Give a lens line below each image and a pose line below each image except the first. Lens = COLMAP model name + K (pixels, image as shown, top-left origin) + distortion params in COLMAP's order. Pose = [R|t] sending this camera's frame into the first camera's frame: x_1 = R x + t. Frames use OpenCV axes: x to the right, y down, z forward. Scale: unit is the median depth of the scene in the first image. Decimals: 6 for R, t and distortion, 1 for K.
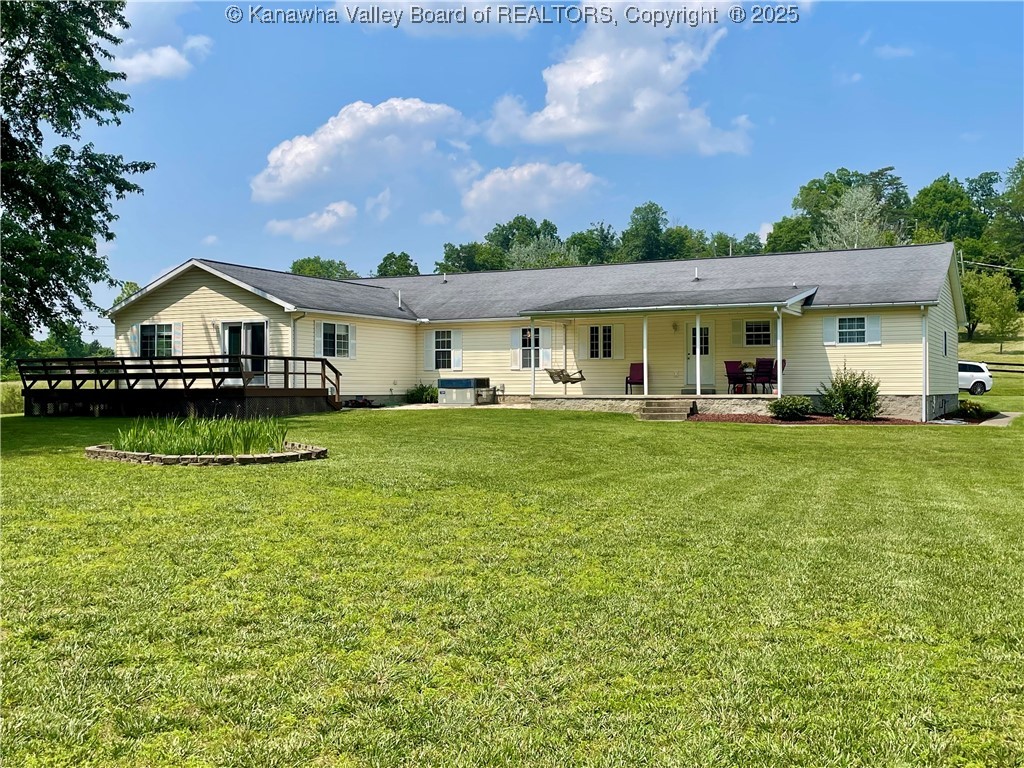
lens RADIAL K [[1077.9, 0, 512.0], [0, 1077.9, 384.0], [0, 0, 1]] dist [-0.000444, 0.036232]
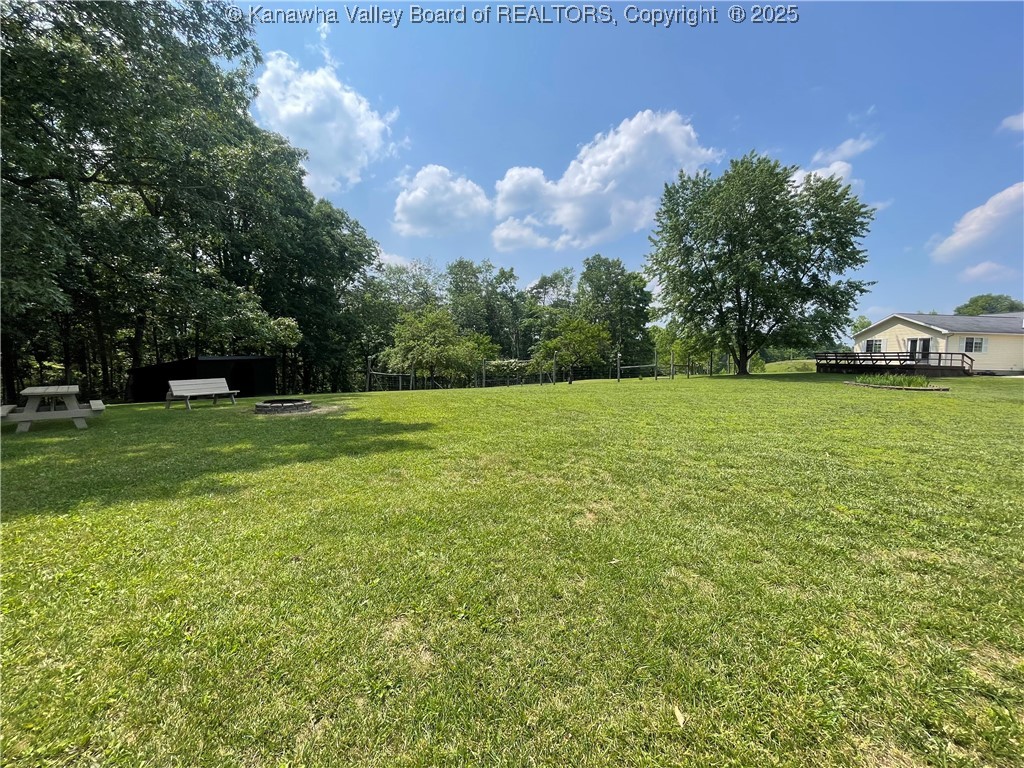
lens RADIAL K [[416.7, 0, 512.0], [0, 416.7, 384.0], [0, 0, 1]] dist [-0.001139, -0.000424]
pose [[0.513607, 0.068489, -0.855288, 0.098849], [-0.019508, 0.997484, 0.068161, 0.000070], [0.857804, -0.018323, 0.513651, -0.301370]]
